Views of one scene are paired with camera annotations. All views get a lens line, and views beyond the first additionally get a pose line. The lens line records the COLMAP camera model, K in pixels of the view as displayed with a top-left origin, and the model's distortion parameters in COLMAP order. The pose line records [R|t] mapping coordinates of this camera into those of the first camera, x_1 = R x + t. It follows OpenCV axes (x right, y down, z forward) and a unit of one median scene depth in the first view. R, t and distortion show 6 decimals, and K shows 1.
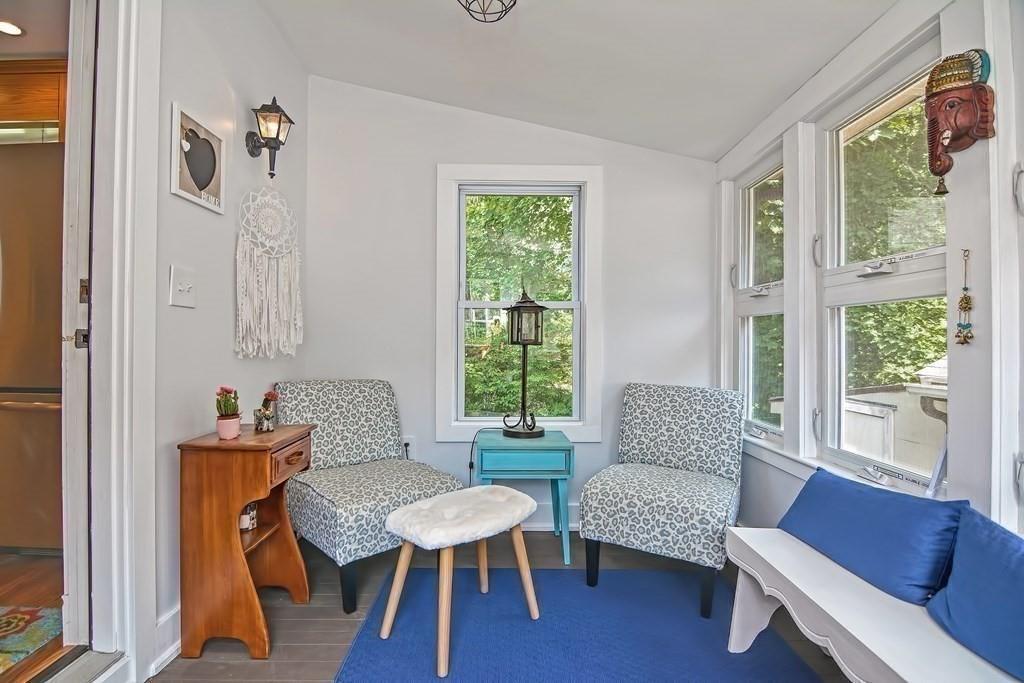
lens RADIAL K [[505.3, 0, 508.0], [0, 505.3, 340.8], [0, 0, 1]] dist [-0.003315, -0.014153]
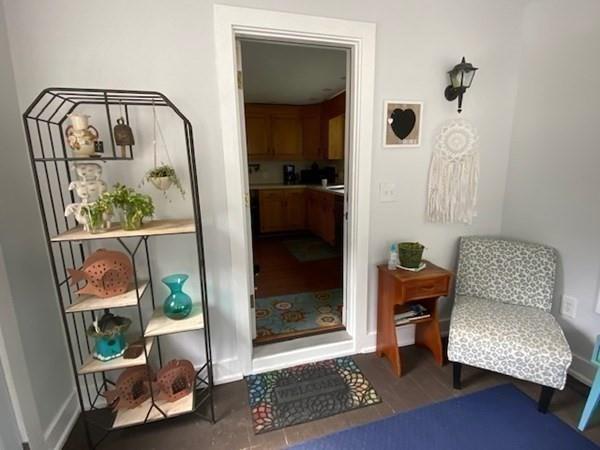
lens RADIAL K [[289.8, 0, 300.0], [0, 289.8, 225.0], [0, 0, 1]] dist [0.023242, -0.000140]
pose [[0.293073, 0.186939, -0.937636, 0.349341], [0.023420, 0.979001, 0.202506, -0.201360], [0.955803, -0.081308, 0.282540, 0.270279]]
